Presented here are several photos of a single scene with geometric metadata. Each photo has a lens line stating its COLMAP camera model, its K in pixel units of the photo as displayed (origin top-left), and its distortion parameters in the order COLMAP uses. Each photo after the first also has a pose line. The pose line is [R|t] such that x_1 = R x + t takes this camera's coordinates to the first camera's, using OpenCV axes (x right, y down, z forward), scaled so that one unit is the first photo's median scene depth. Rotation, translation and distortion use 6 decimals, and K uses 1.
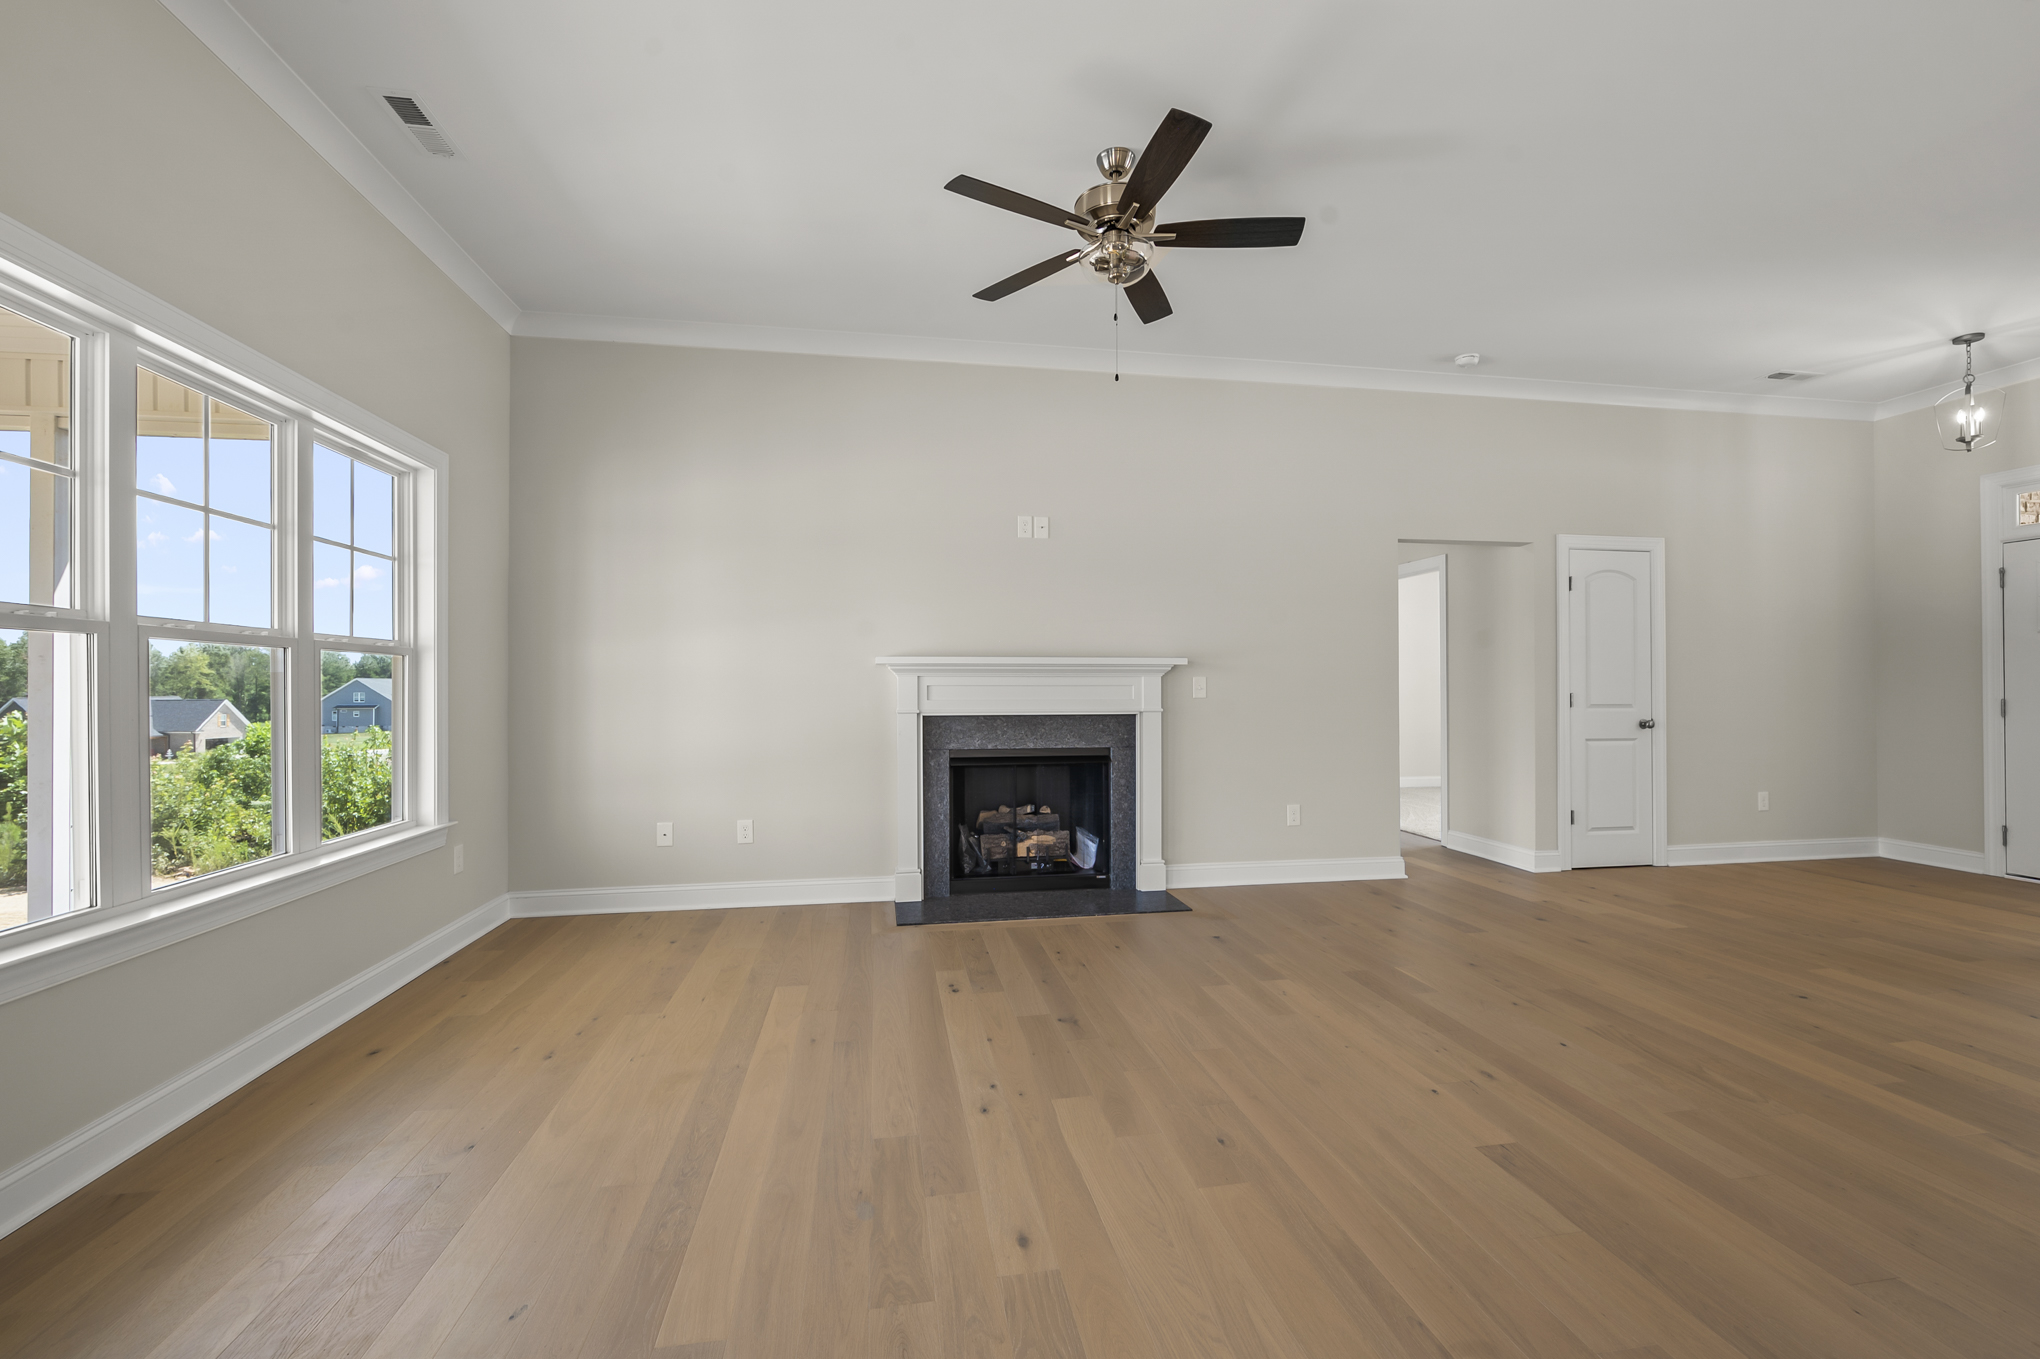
lens RADIAL K [[837.3, 0, 1028.4], [0, 837.3, 682.1], [0, 0, 1]] dist [0.000044, 0.000280]
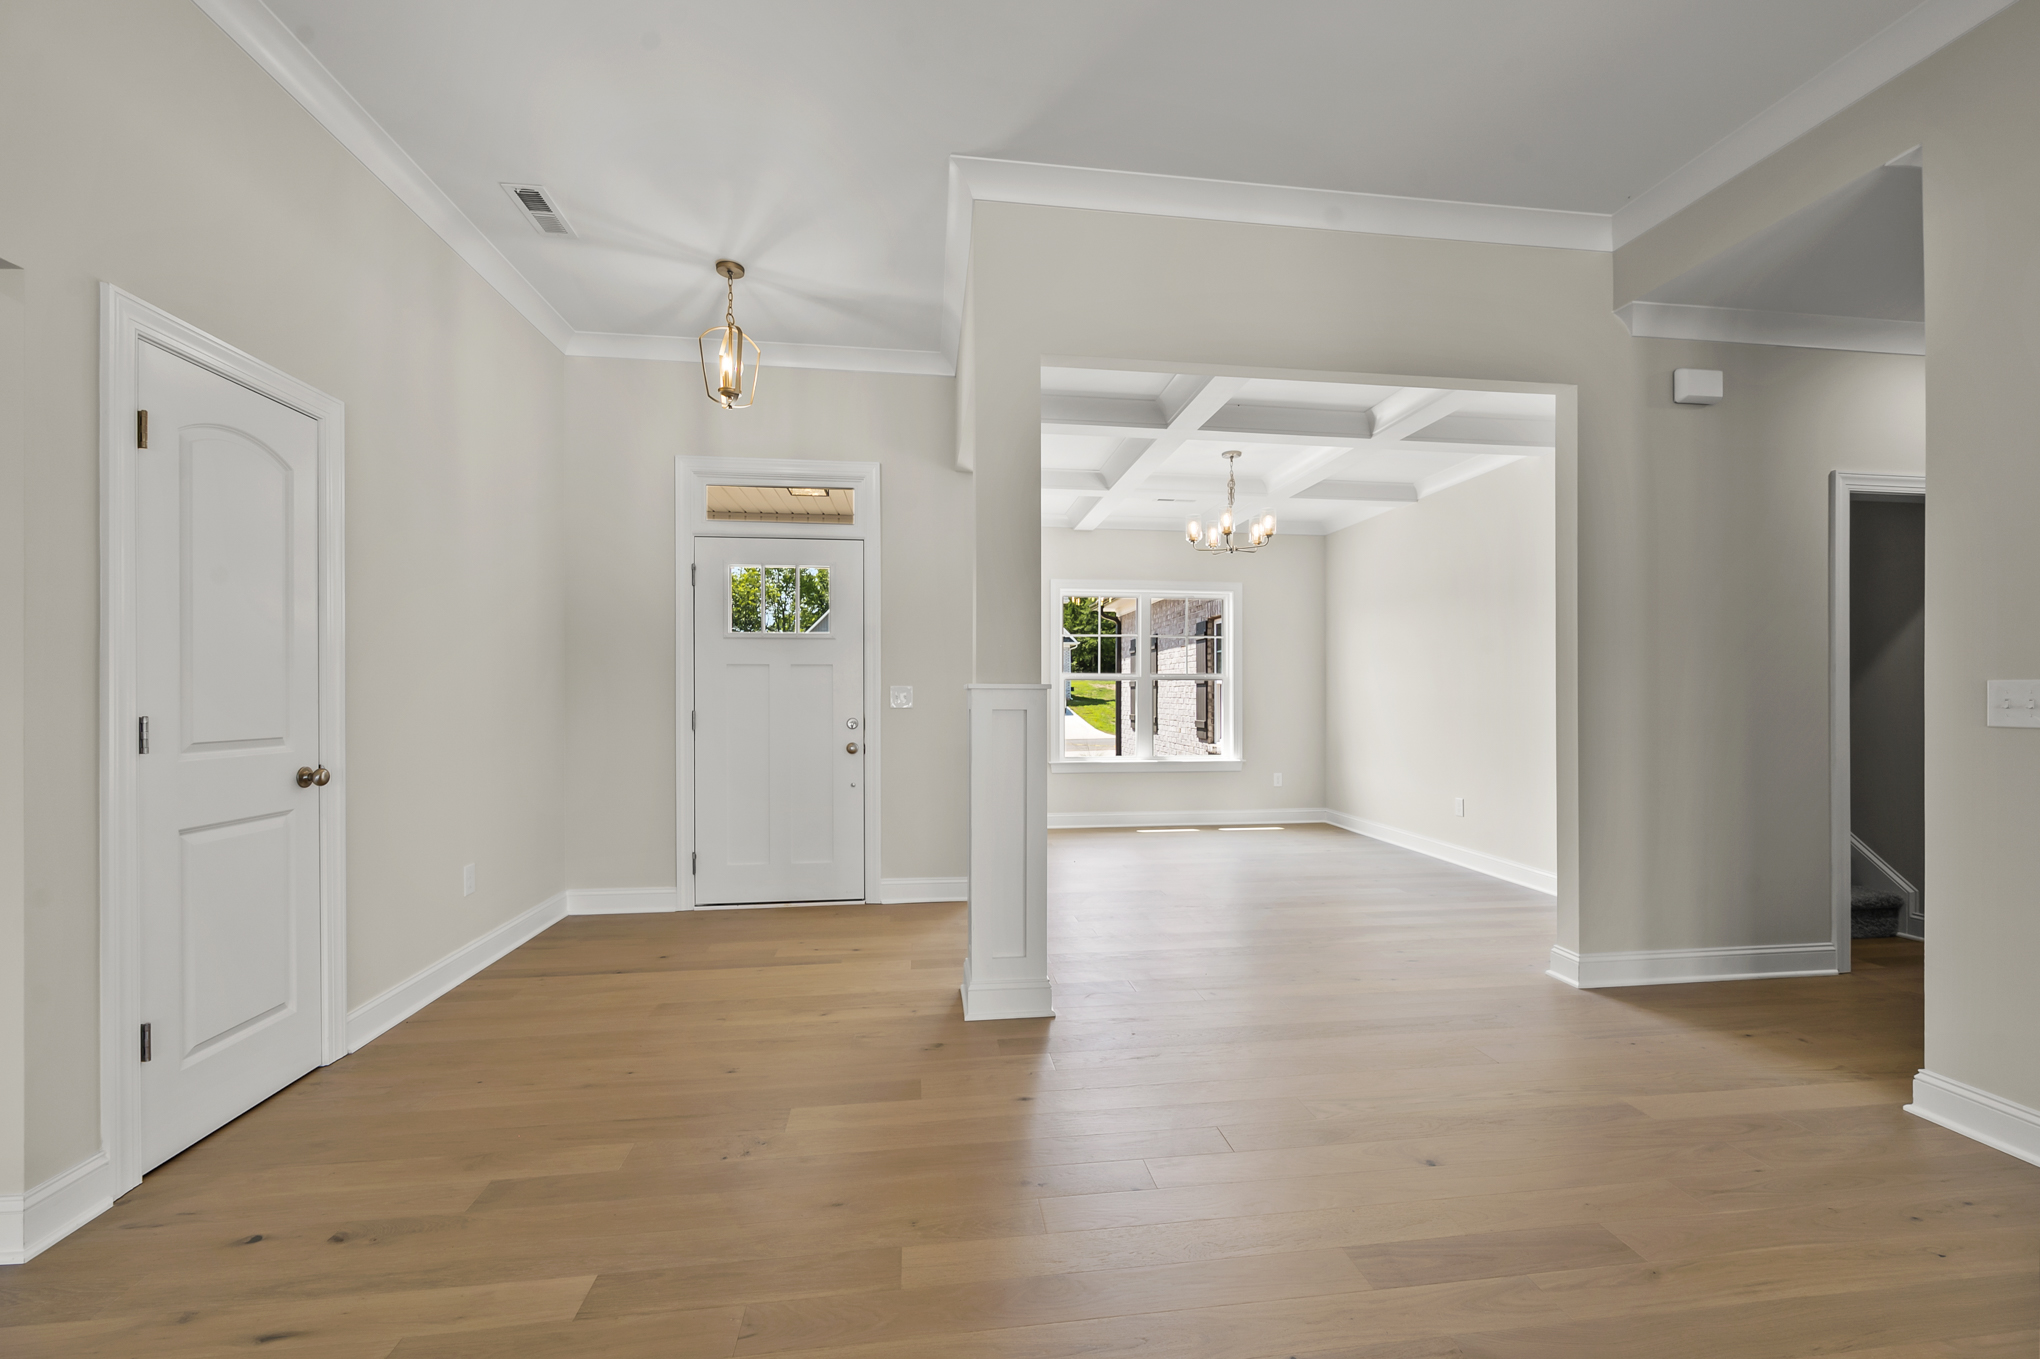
lens RADIAL K [[815.7, 0, 1020.2], [0, 815.7, 688.9], [0, 0, 1]] dist [-0.000815, 0.000040]
pose [[0.045059, 0.006767, 0.998961, 0.330336], [-0.004963, 0.999966, -0.006549, 0.001618], [-0.998972, -0.004663, 0.045091, 0.650872]]
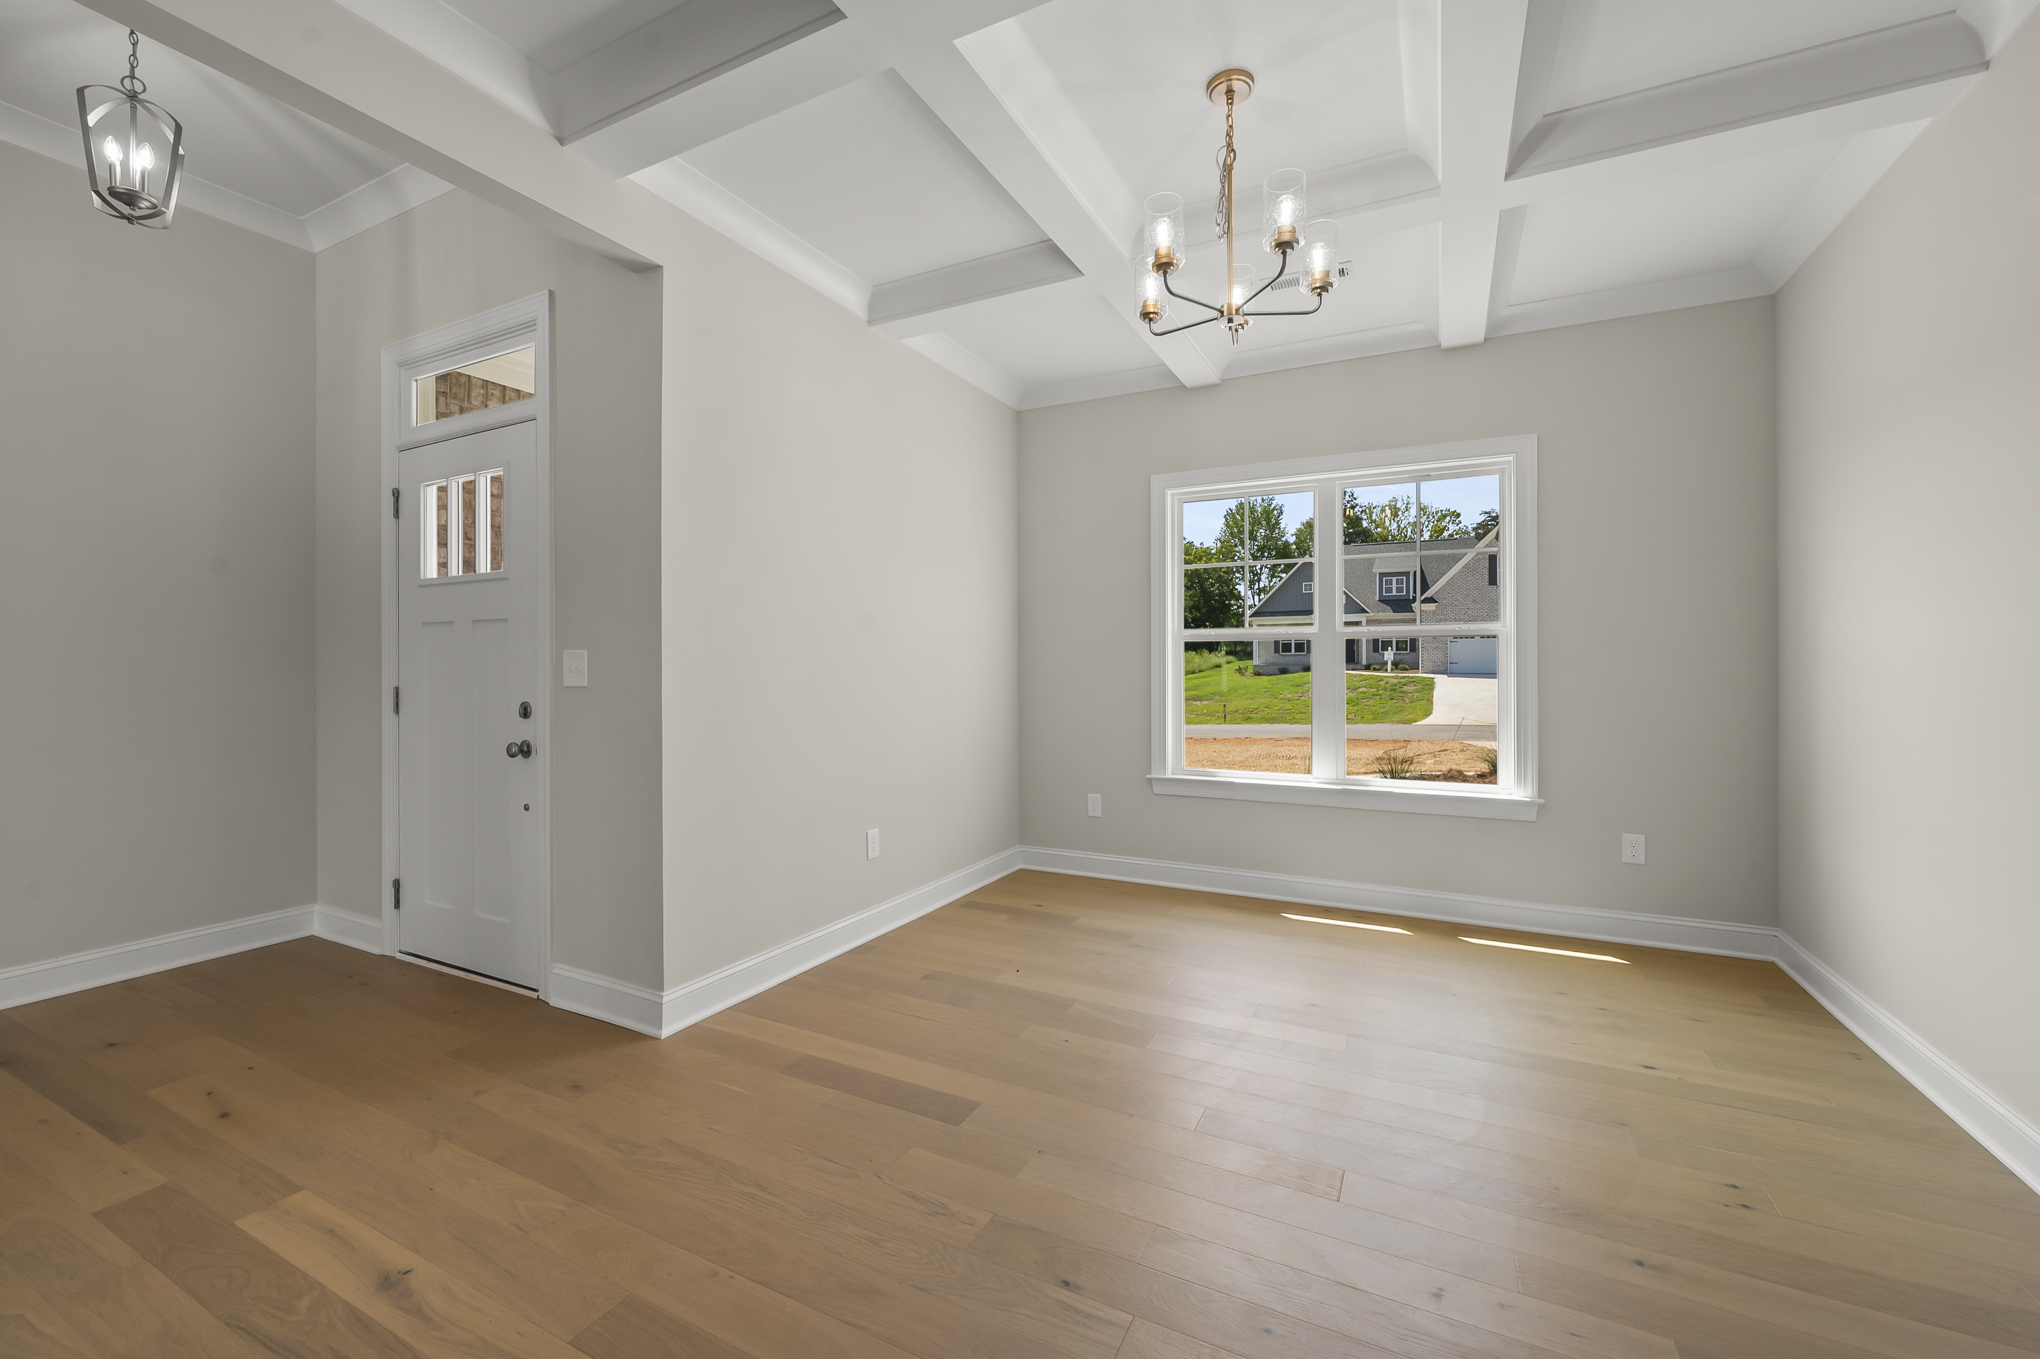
lens RADIAL K [[808.6, 0, 1027.8], [0, 808.6, 665.3], [0, 0, 1]] dist [0.000660, 0.000085]
pose [[0.599466, 0.000923, 0.800400, 1.009261], [-0.003029, 0.999995, 0.001116, 0.001361], [-0.800395, -0.003094, 0.599465, 0.233583]]
